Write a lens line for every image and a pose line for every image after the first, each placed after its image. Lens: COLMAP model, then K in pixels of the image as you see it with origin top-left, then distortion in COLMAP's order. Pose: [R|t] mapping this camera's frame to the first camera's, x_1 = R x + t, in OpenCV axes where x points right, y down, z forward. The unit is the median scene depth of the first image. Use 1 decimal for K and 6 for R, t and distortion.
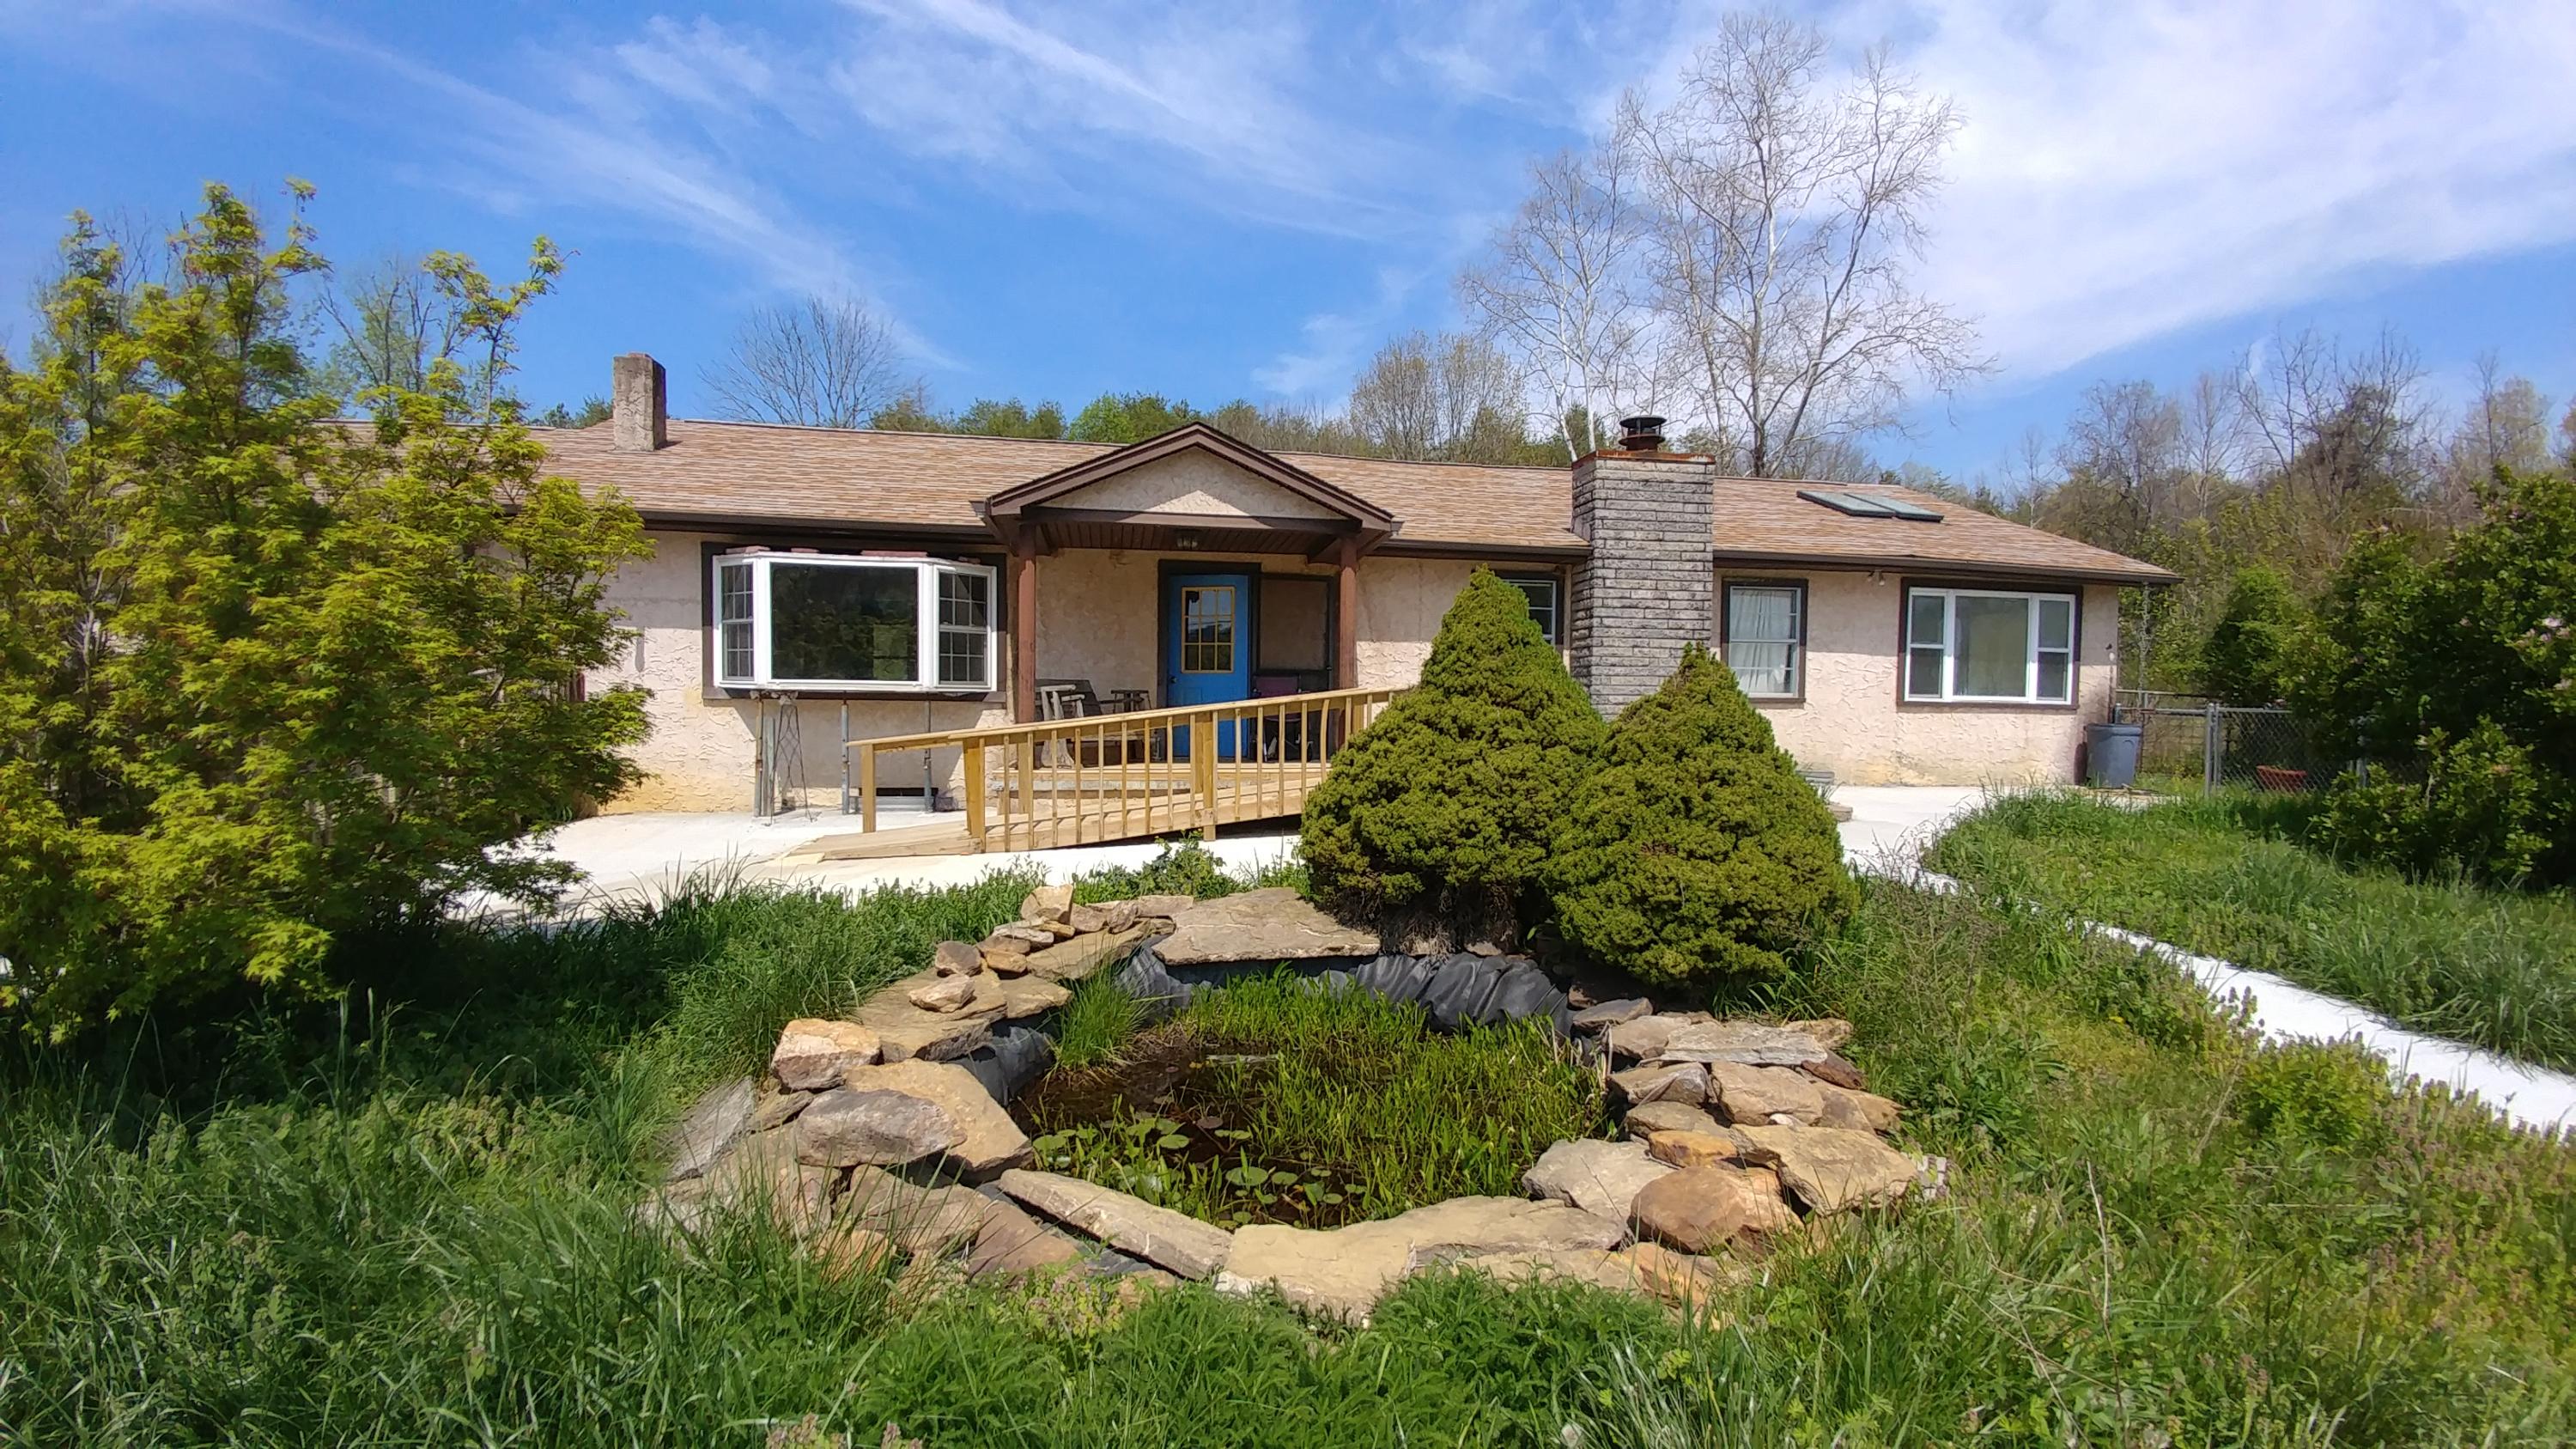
lens RADIAL K [[1043.3, 0, 1292.9], [0, 1043.3, 742.3], [0, 0, 1]] dist [0.037604, -0.046024]
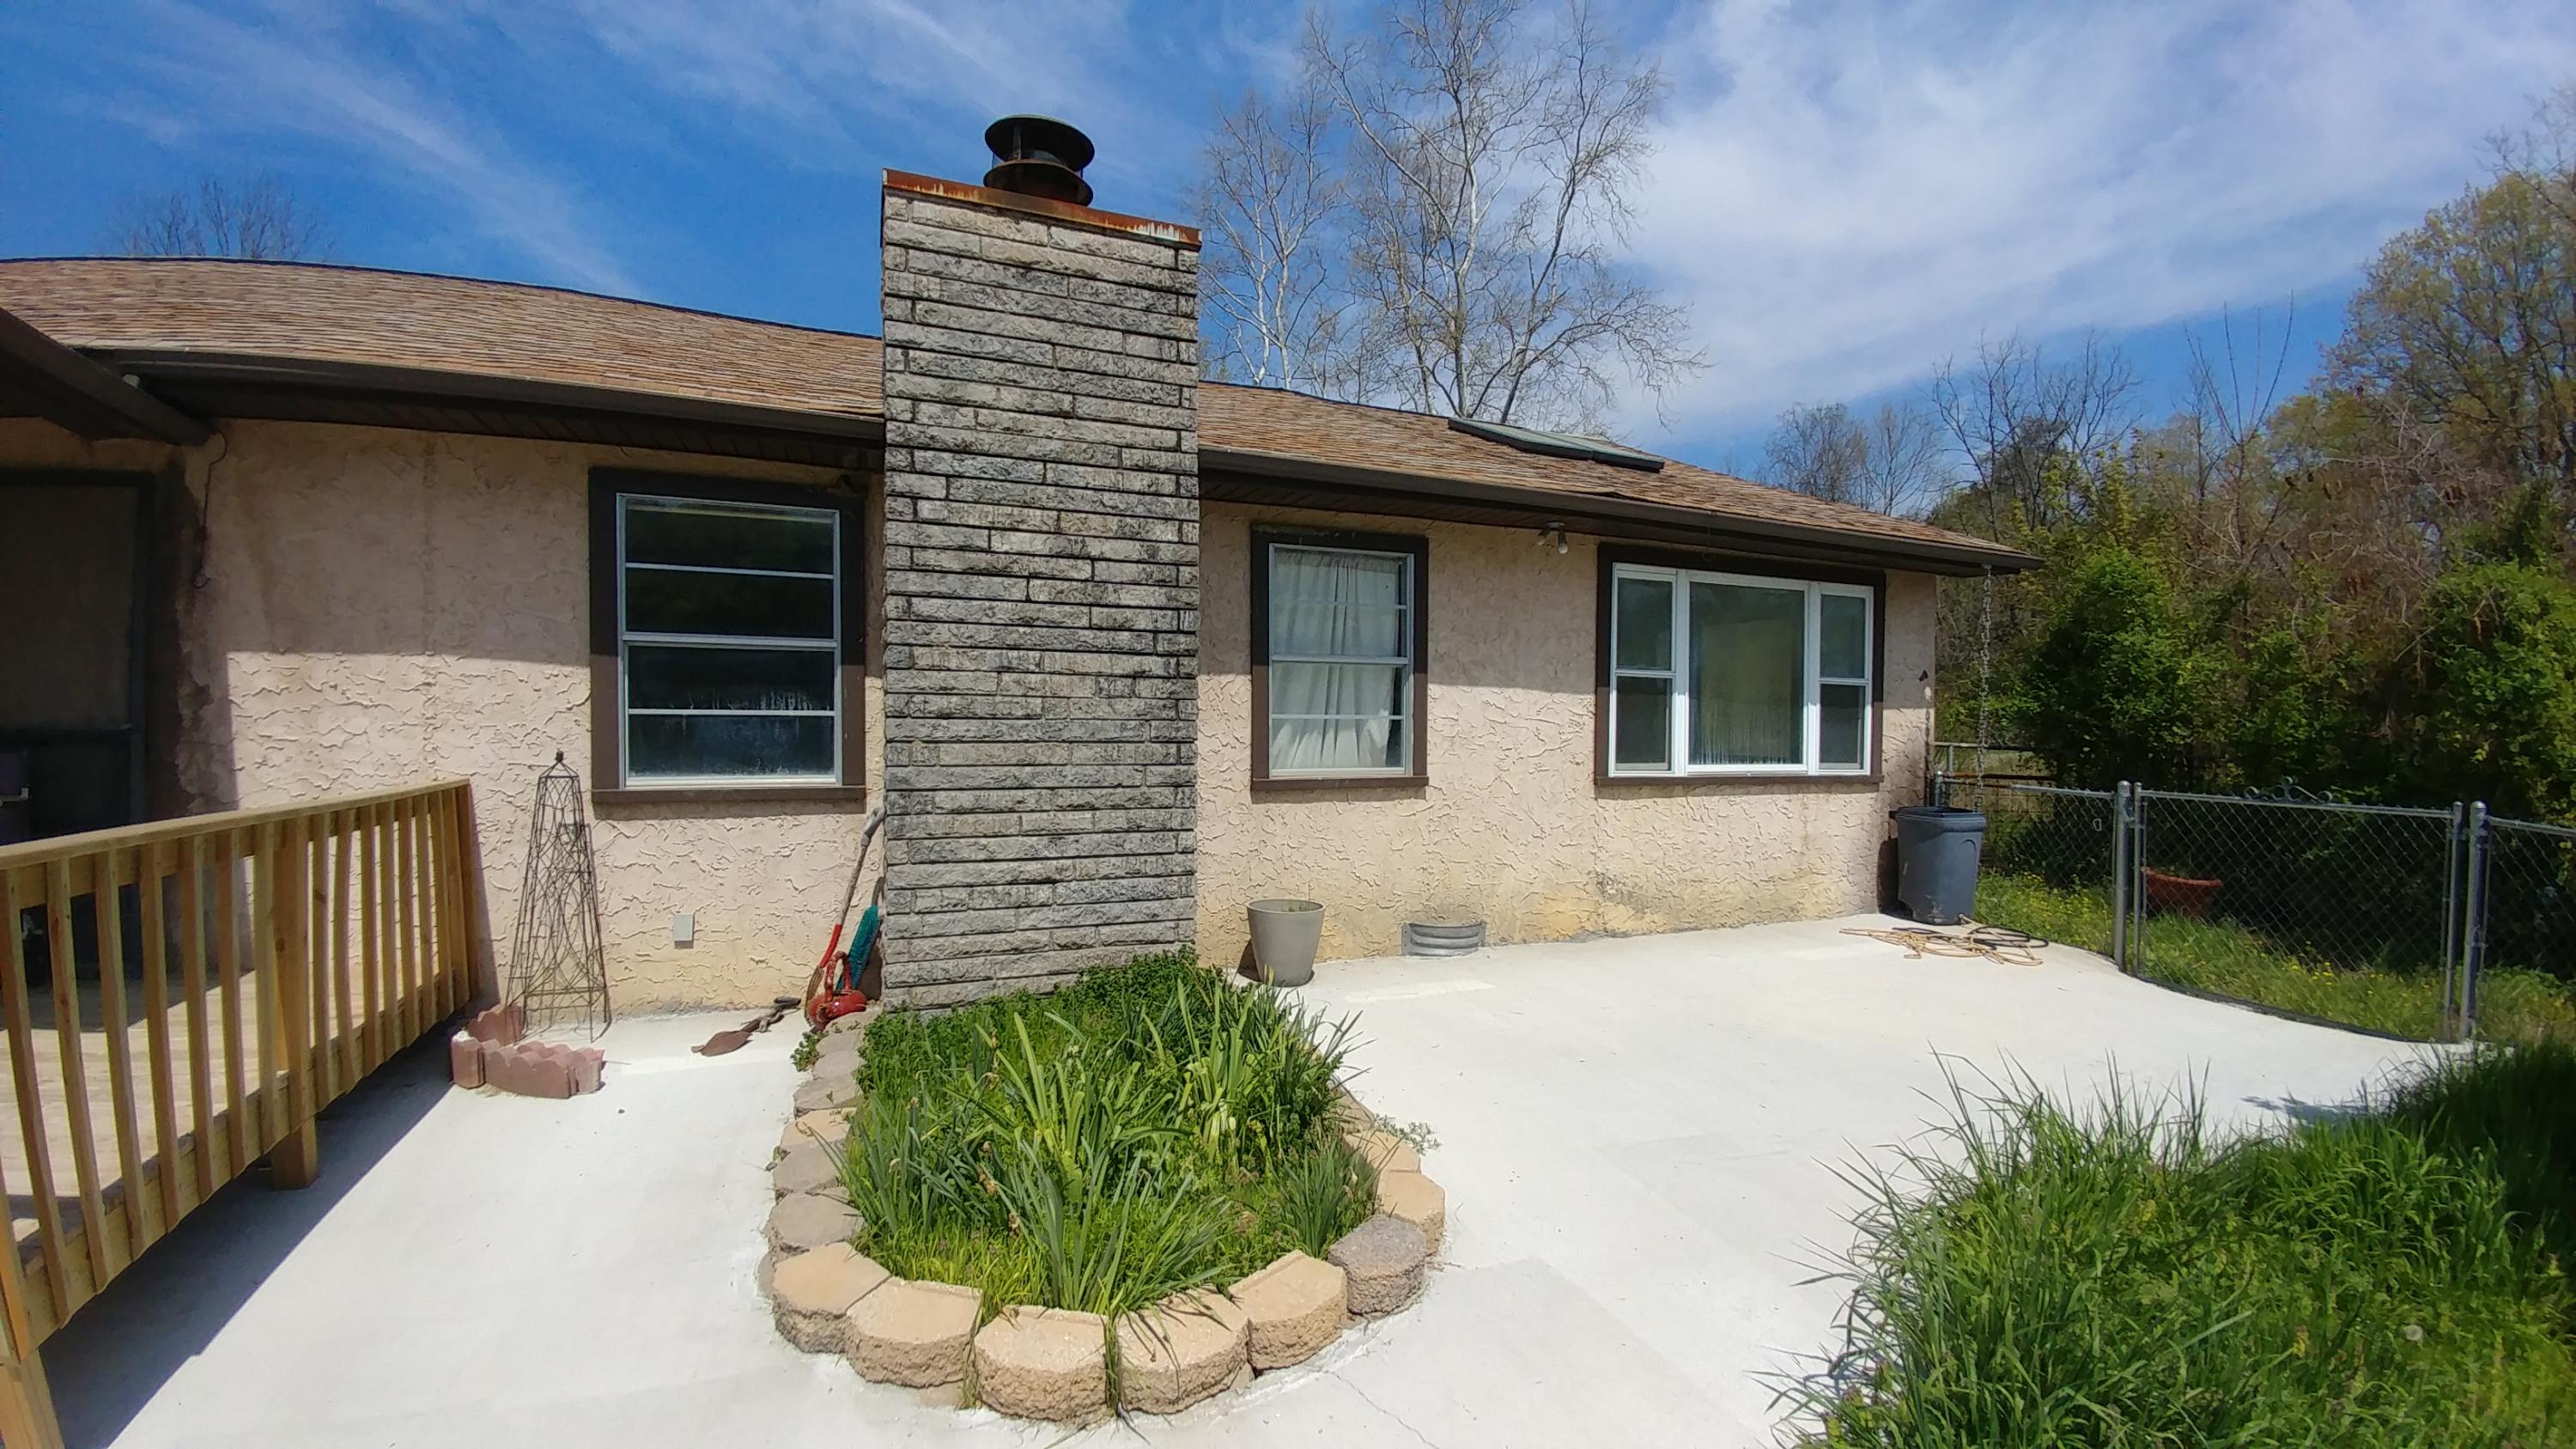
lens RADIAL K [[1043.3, 0, 1292.9], [0, 1043.3, 742.3], [0, 0, 1]] dist [0.037604, -0.046024]
pose [[0.975264, -0.007884, 0.220902, 0.316016], [0.012296, 0.999751, -0.018604, -0.049753], [-0.220700, 0.020860, 0.975119, 0.529194]]
